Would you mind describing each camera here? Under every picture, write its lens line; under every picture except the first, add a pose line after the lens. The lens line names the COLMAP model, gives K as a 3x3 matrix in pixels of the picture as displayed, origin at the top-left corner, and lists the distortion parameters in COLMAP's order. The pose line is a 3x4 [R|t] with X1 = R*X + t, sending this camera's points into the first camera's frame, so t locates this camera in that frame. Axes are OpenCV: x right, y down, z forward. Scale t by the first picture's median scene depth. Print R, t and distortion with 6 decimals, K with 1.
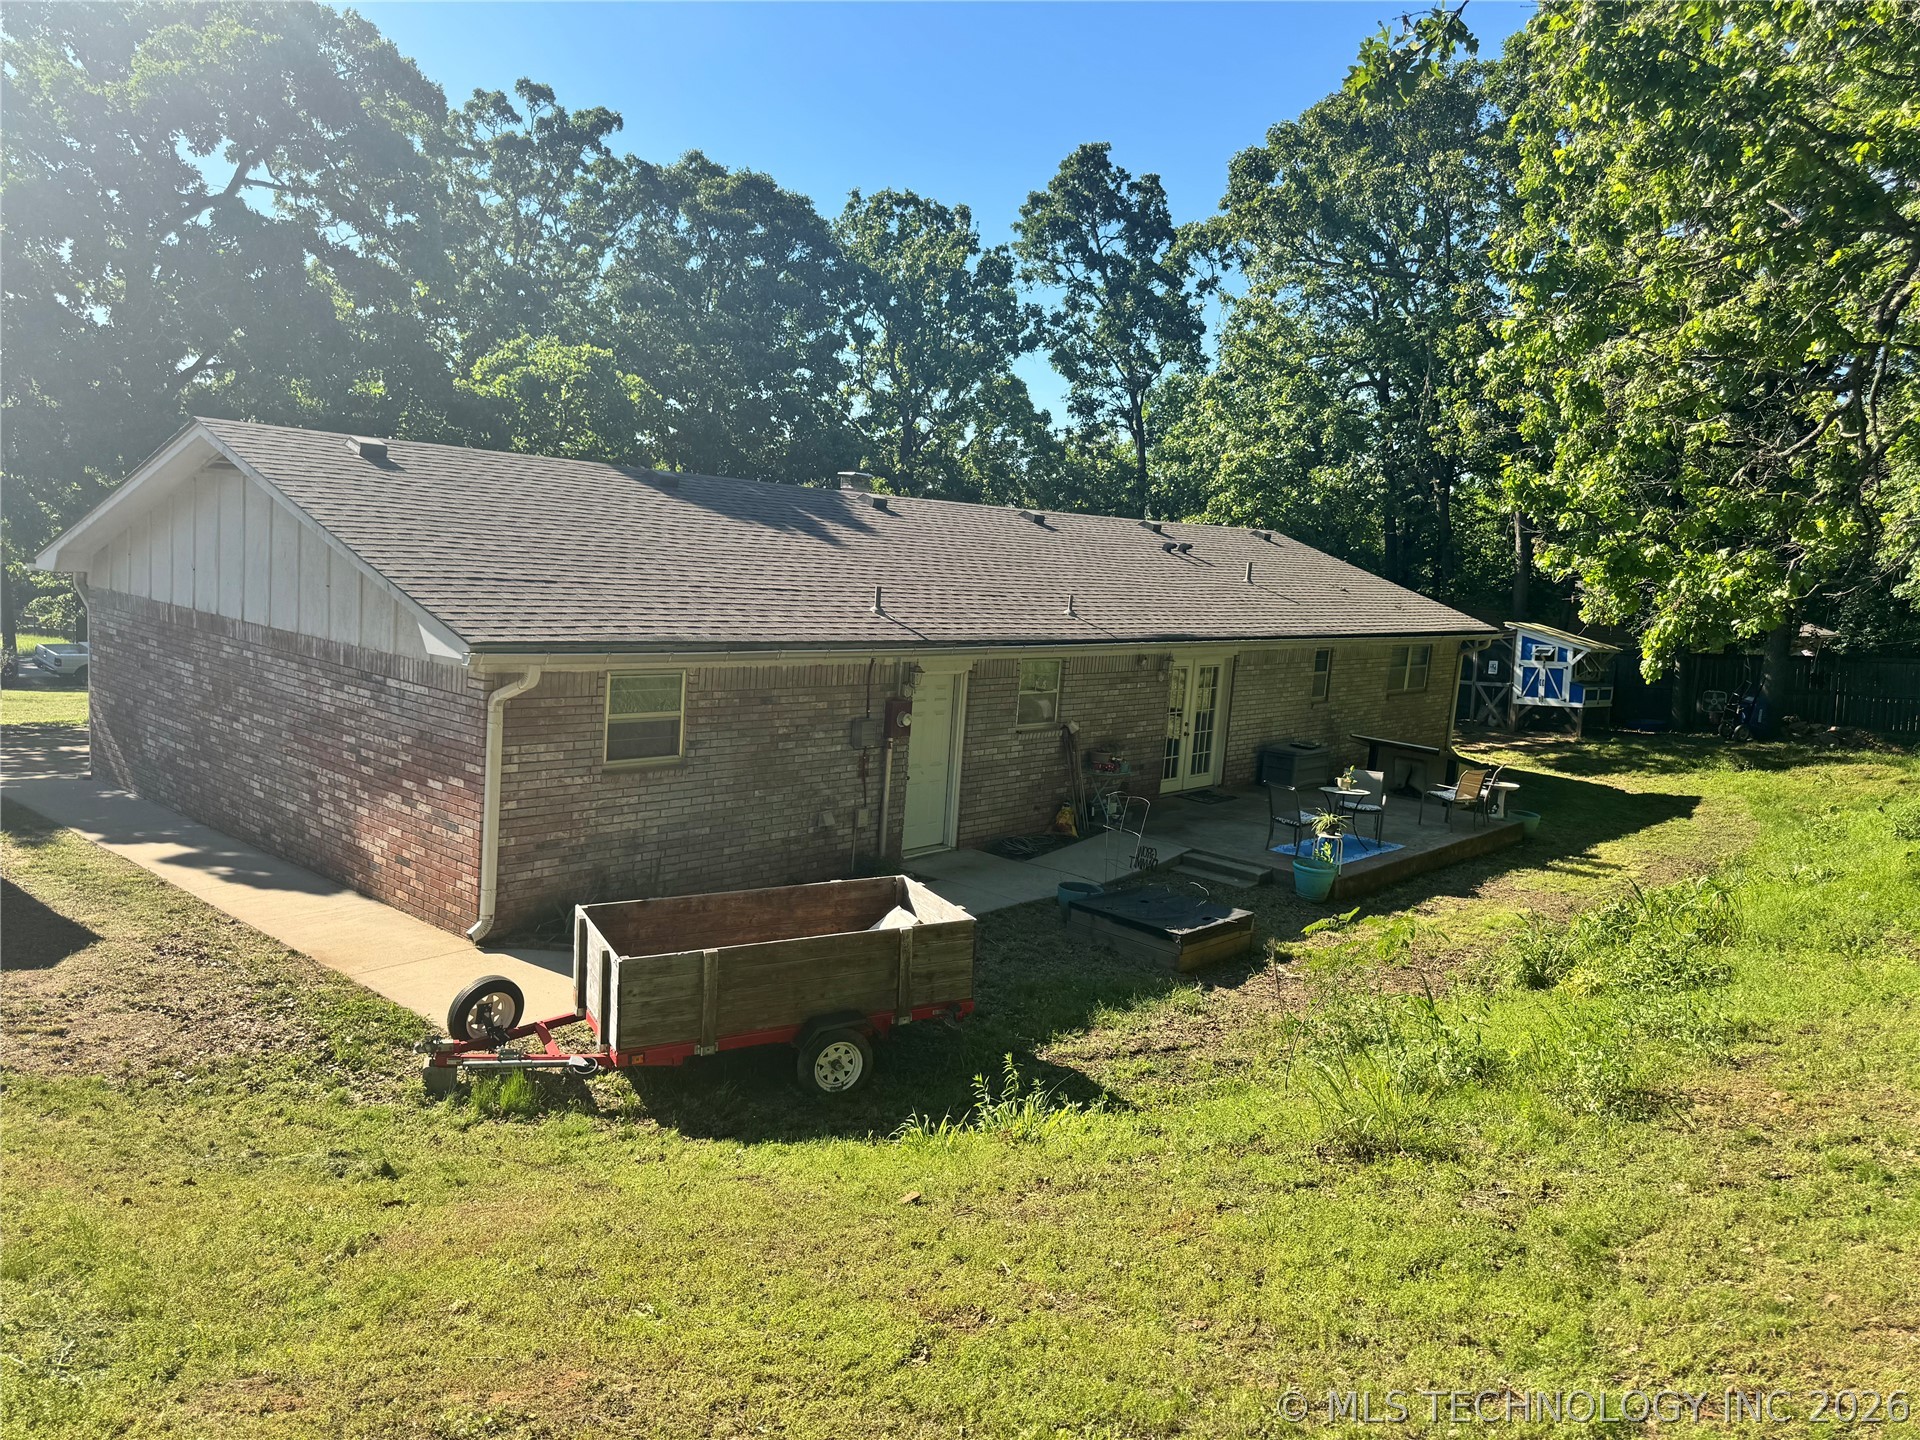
lens RADIAL K [[1348.3, 0, 960.0], [0, 1348.3, 720.0], [0, 0, 1]] dist [0.124018, -0.209976]
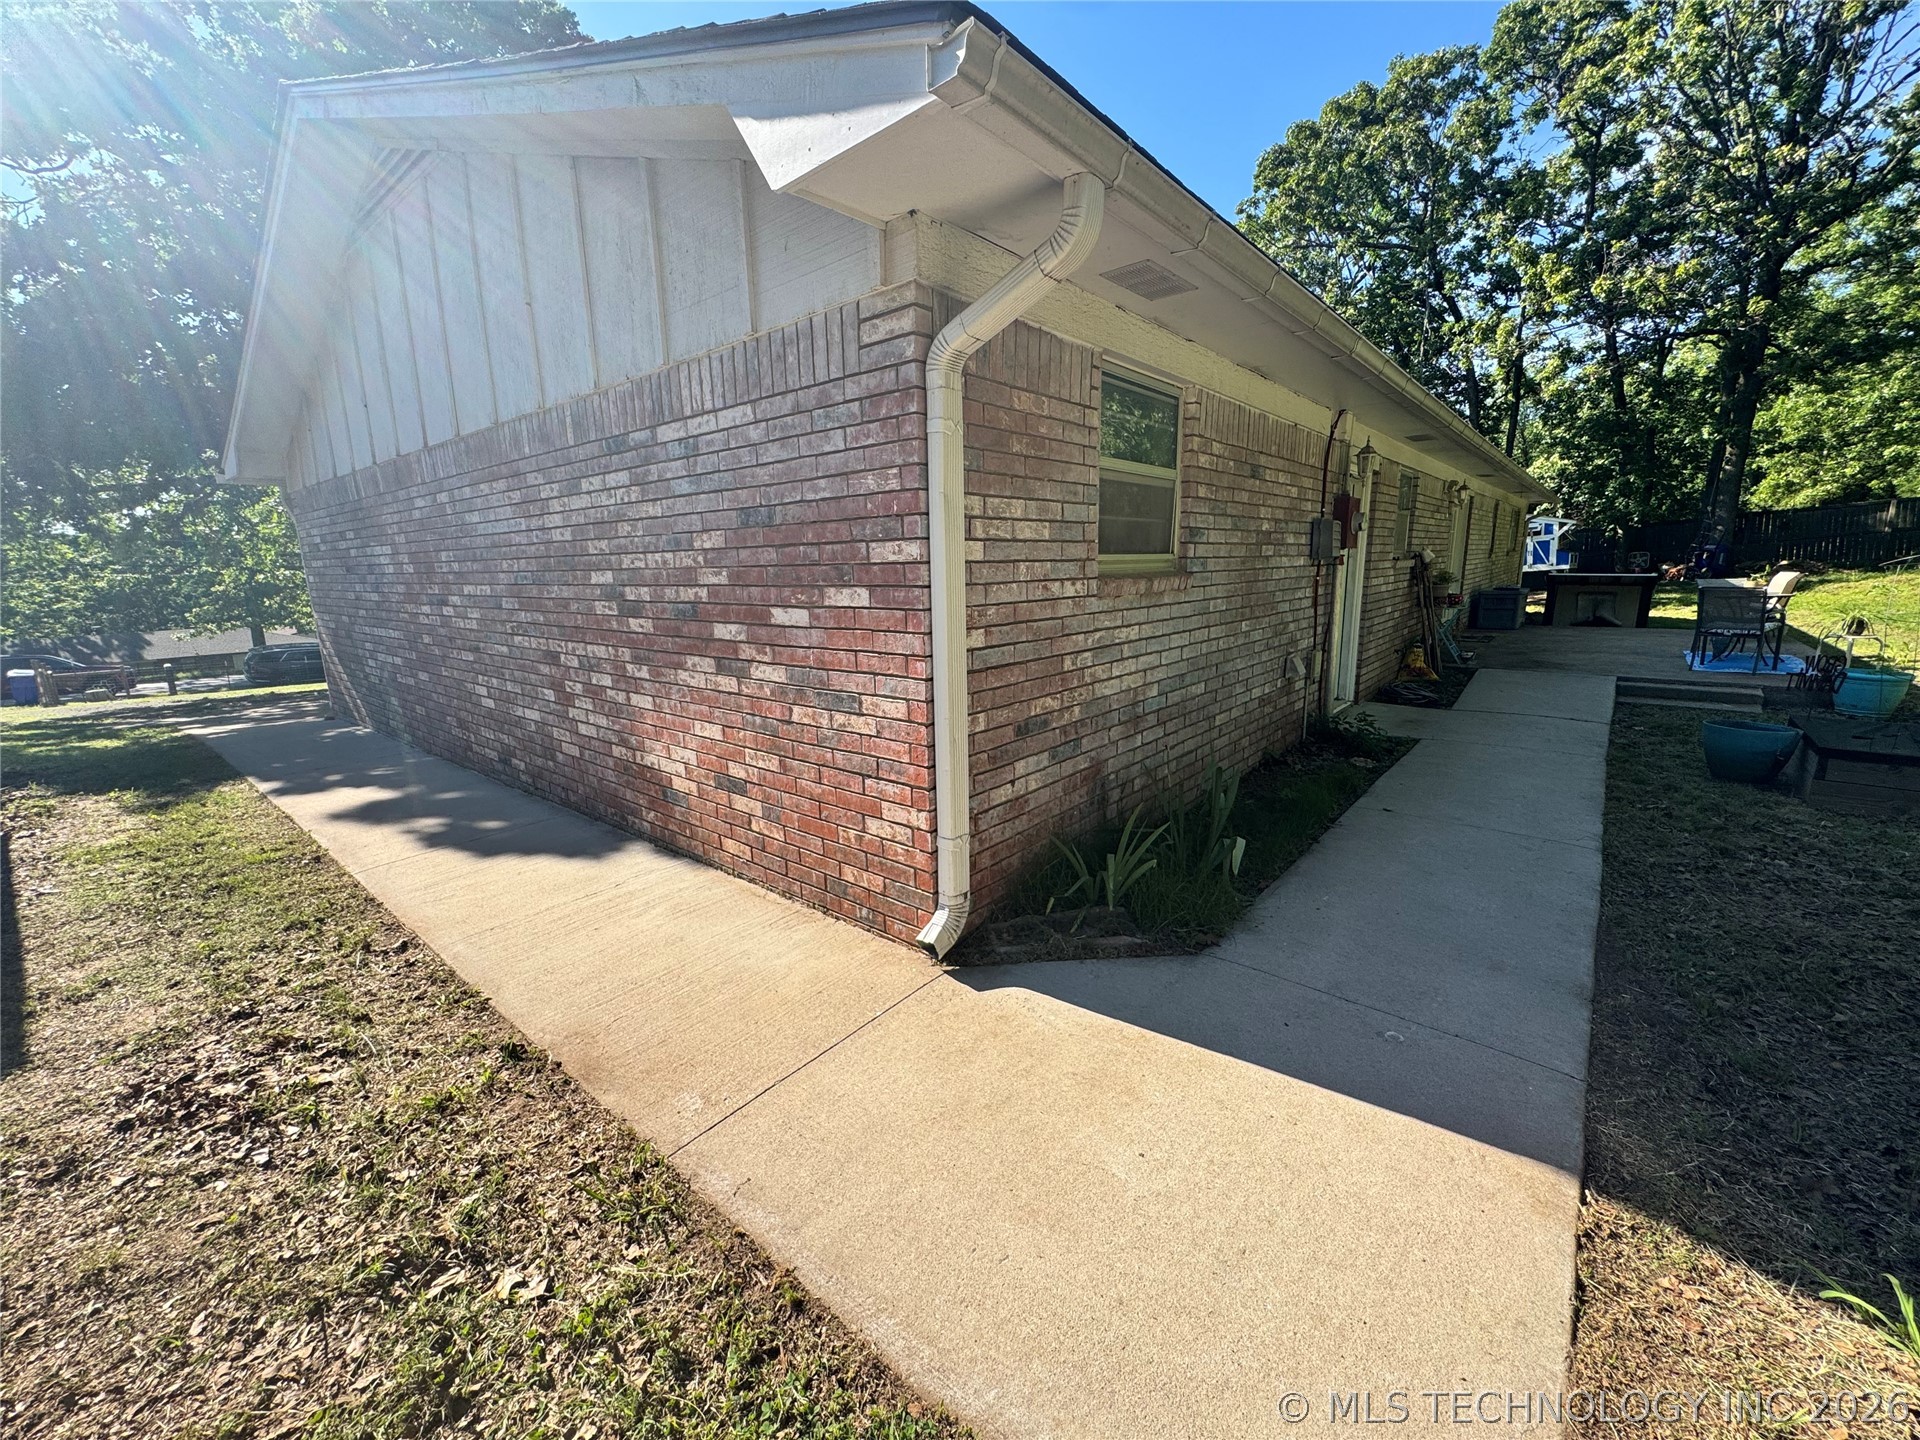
lens RADIAL K [[763.2, 0, 960.0], [0, 763.2, 720.0], [0, 0, 1]] dist [0.002702, -0.000016]
pose [[0.995462, -0.094991, -0.005651, -0.316431], [0.095150, 0.992802, 0.072733, 0.065902], [-0.001299, -0.072940, 0.997335, 0.712666]]
